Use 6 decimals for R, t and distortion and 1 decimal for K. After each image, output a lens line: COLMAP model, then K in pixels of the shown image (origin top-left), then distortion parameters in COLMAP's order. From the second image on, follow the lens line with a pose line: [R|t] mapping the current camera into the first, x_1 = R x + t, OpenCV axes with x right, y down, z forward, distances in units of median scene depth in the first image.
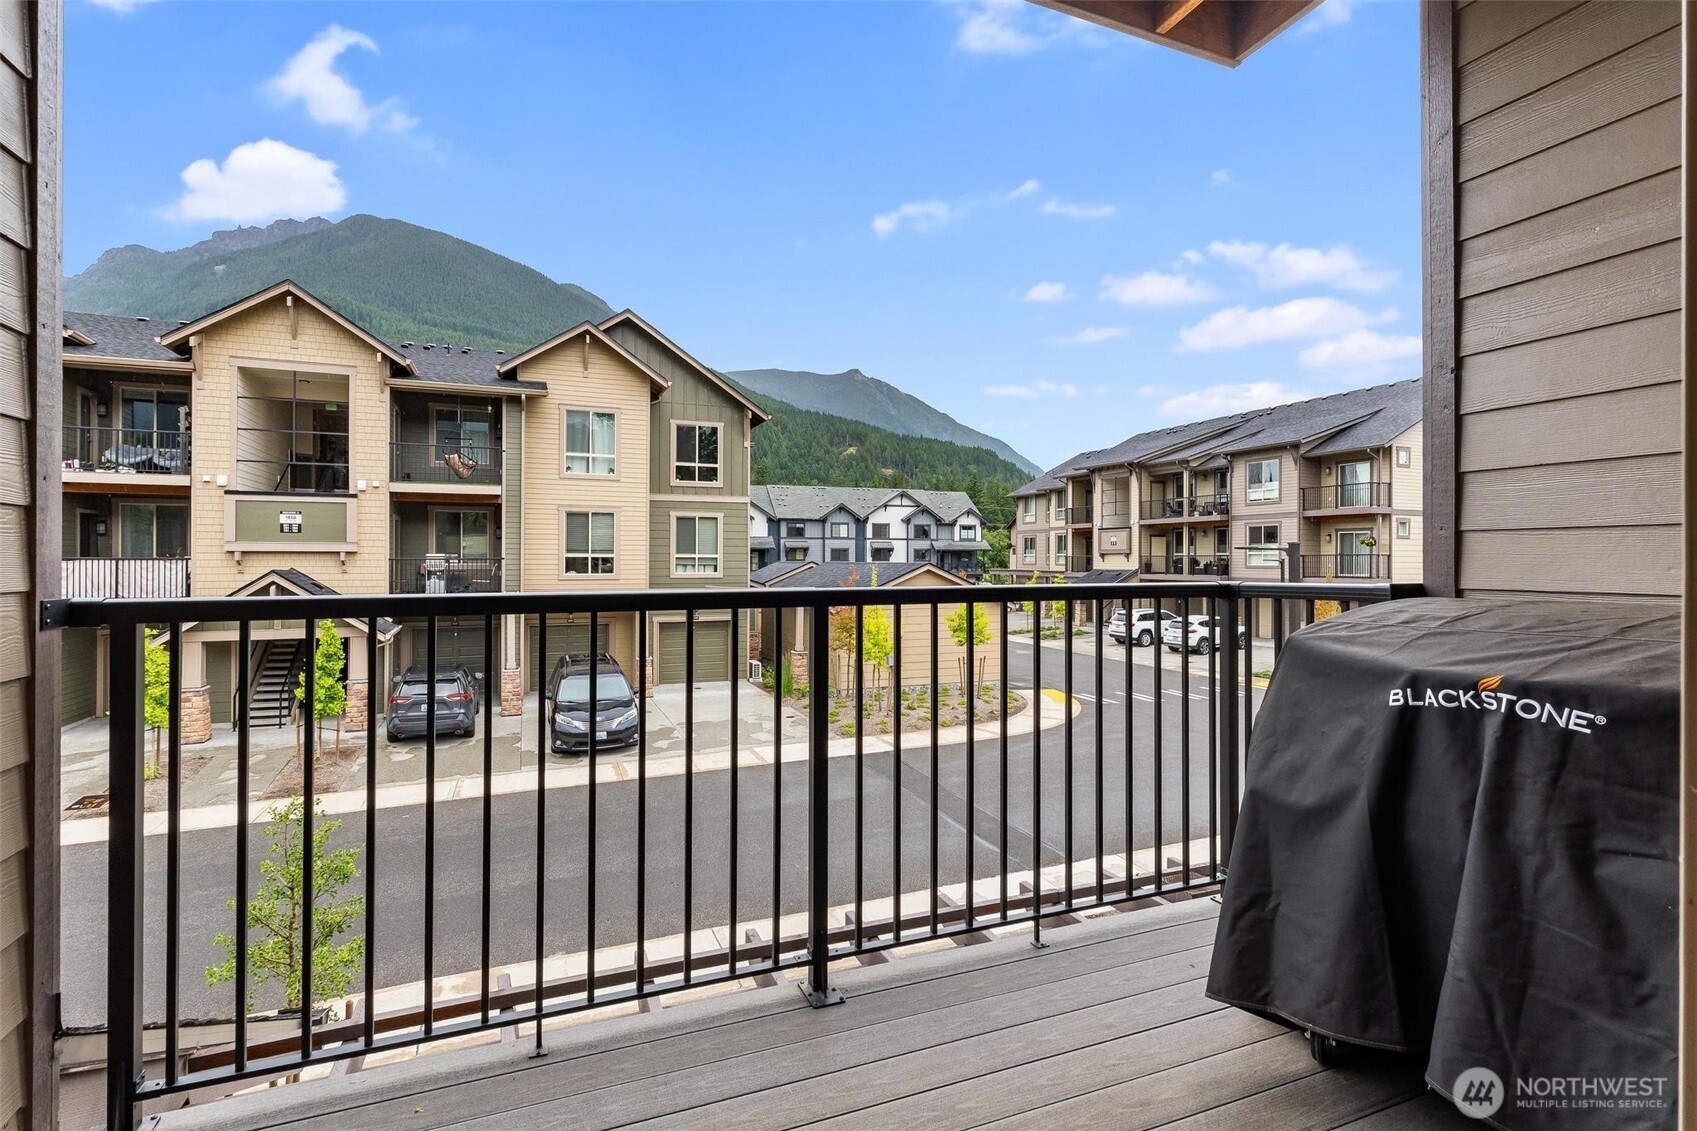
lens RADIAL K [[810.2, 0, 848.7], [0, 810.2, 554.7], [0, 0, 1]] dist [0.003323, 0.000158]
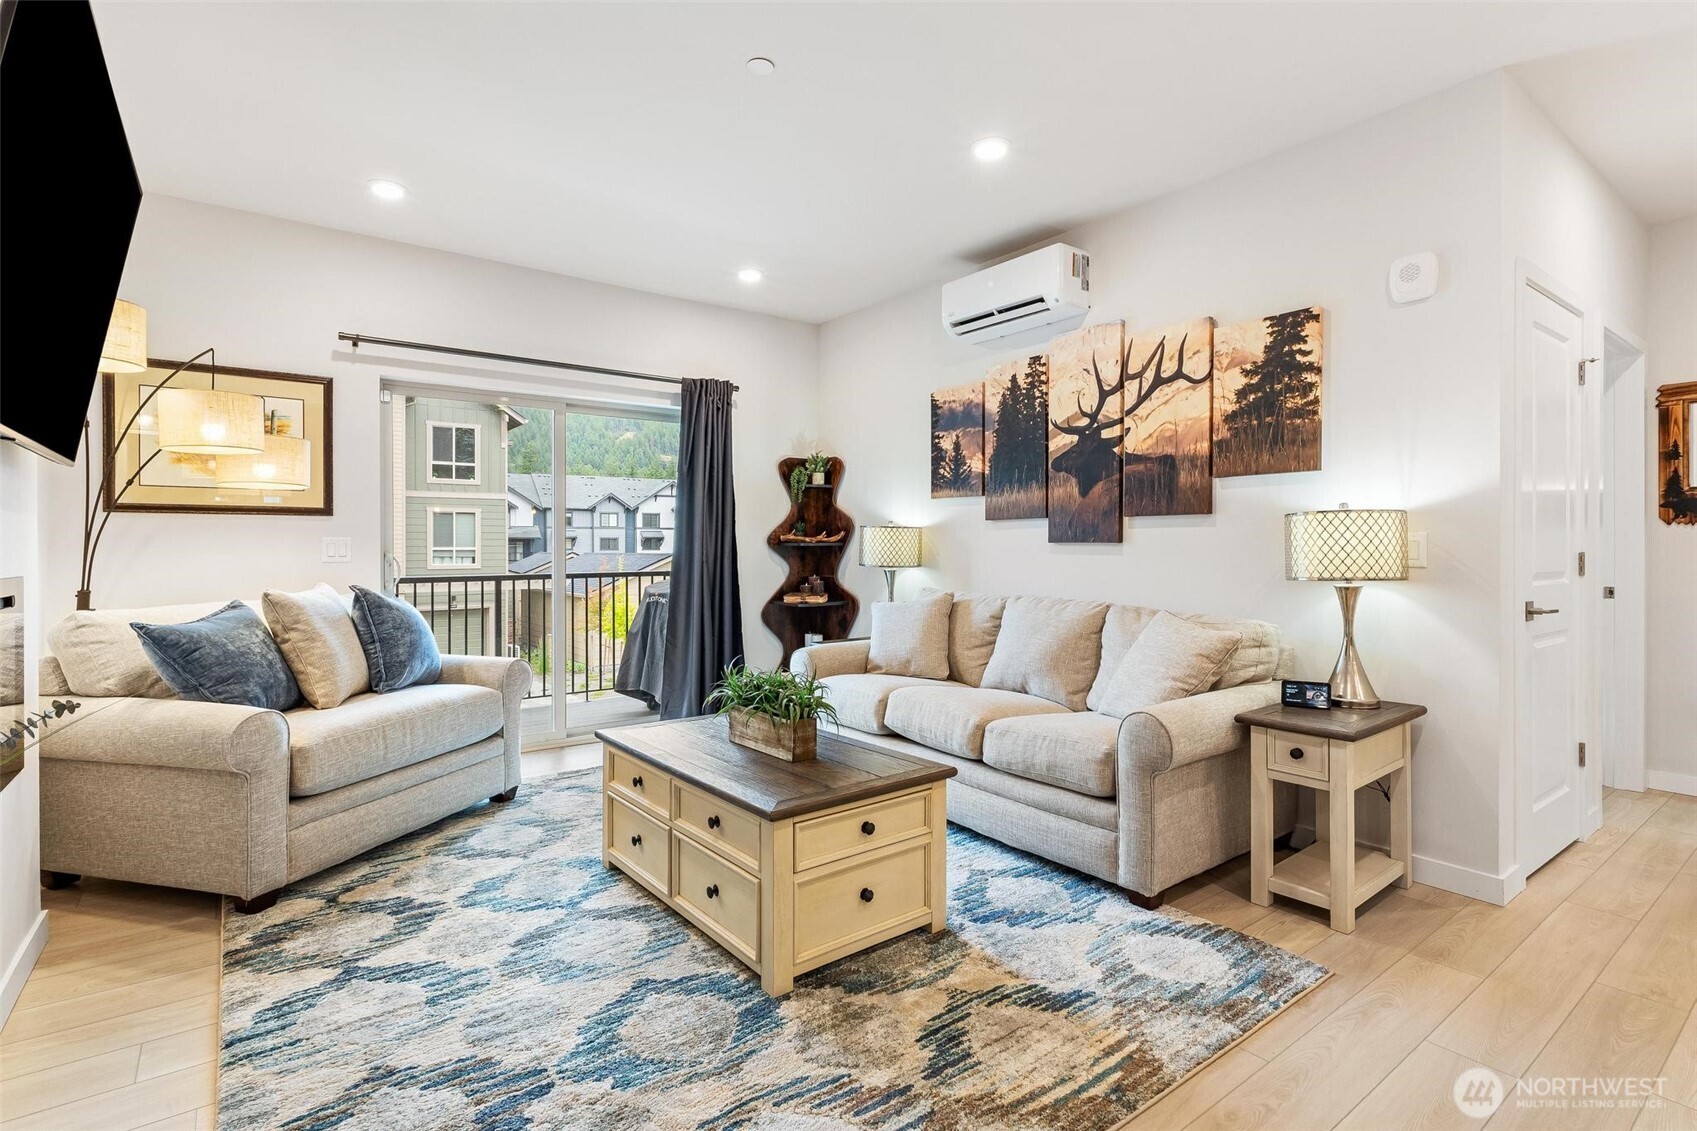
lens RADIAL K [[810.2, 0, 848.7], [0, 810.2, 554.7], [0, 0, 1]] dist [0.003323, 0.000158]
pose [[0.964835, -0.005022, 0.262808, 0.047891], [0.000851, 0.999872, 0.015981, -0.009831], [-0.262855, -0.015196, 0.964716, -0.243454]]
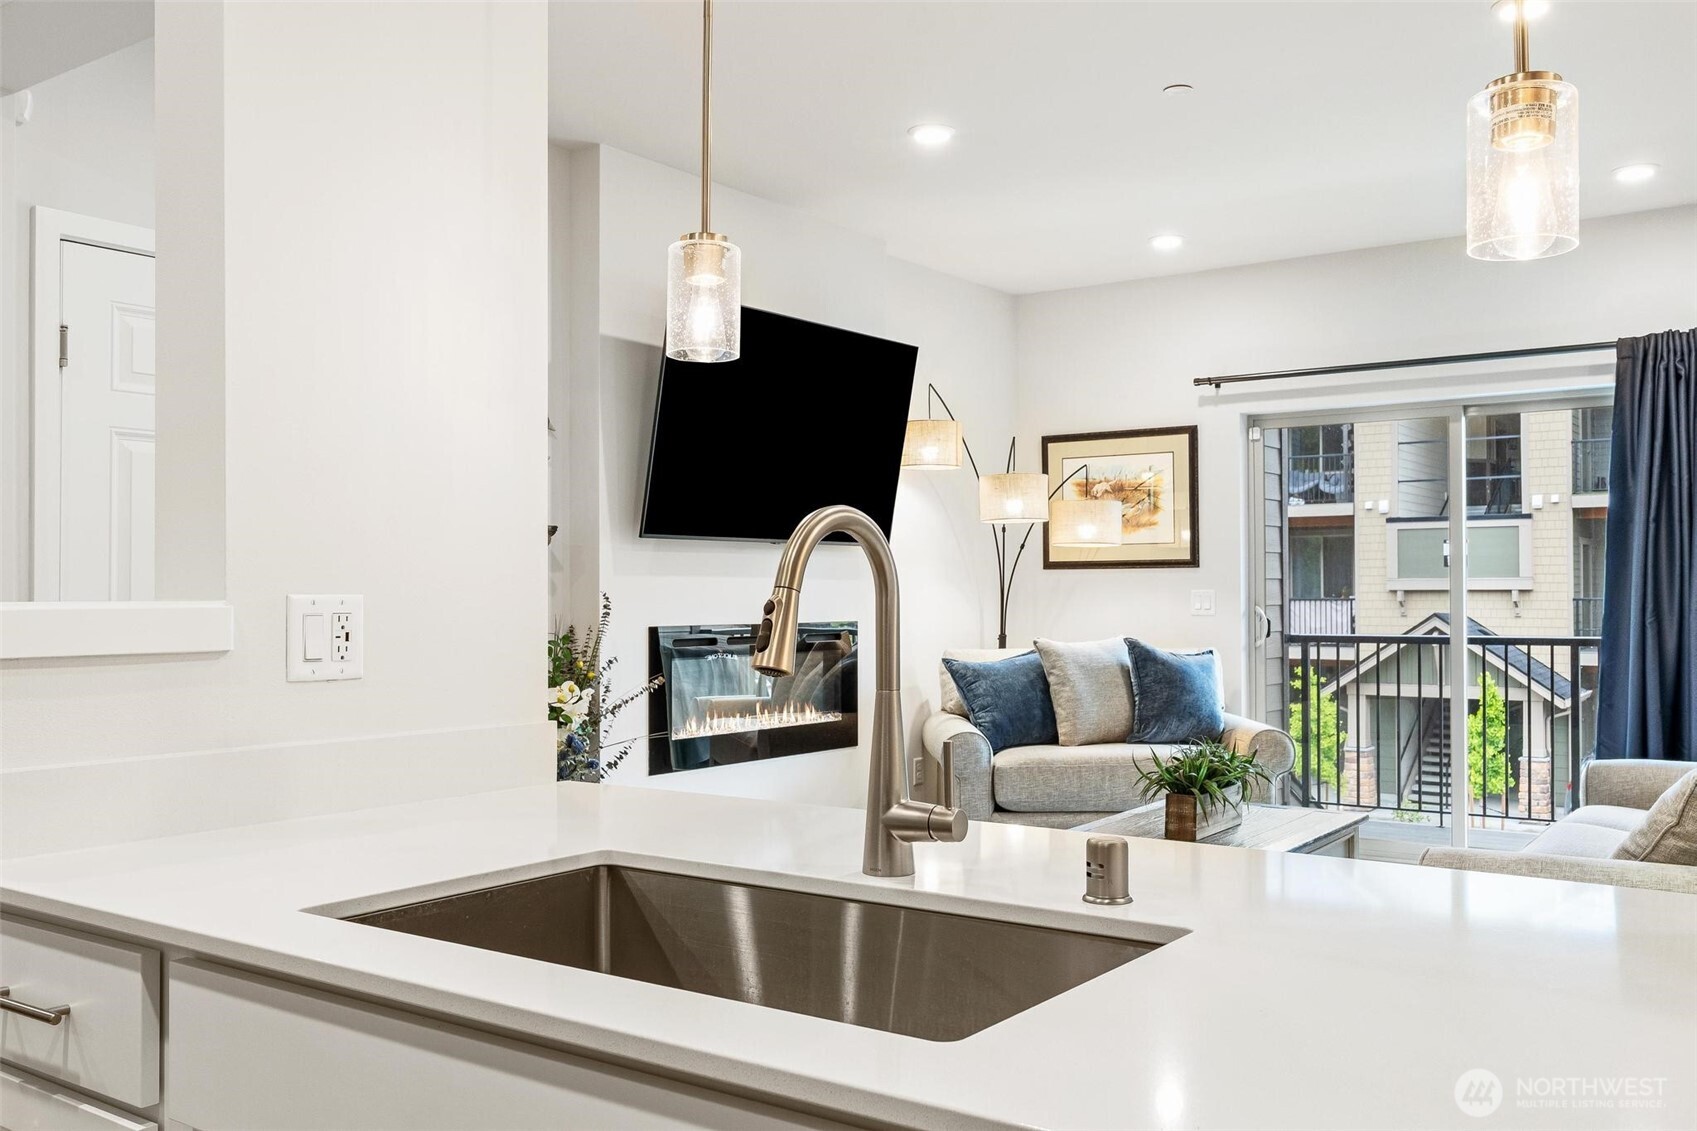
lens RADIAL K [[1499.6, 0, 848.5], [0, 1499.6, 565.5], [0, 0, 1]] dist [-0.016734, -0.007632]
pose [[0.527161, -0.016663, -0.849602, 0.240126], [0.009408, 0.999861, -0.013773, -0.012670], [0.849713, -0.000732, 0.527244, -0.276104]]
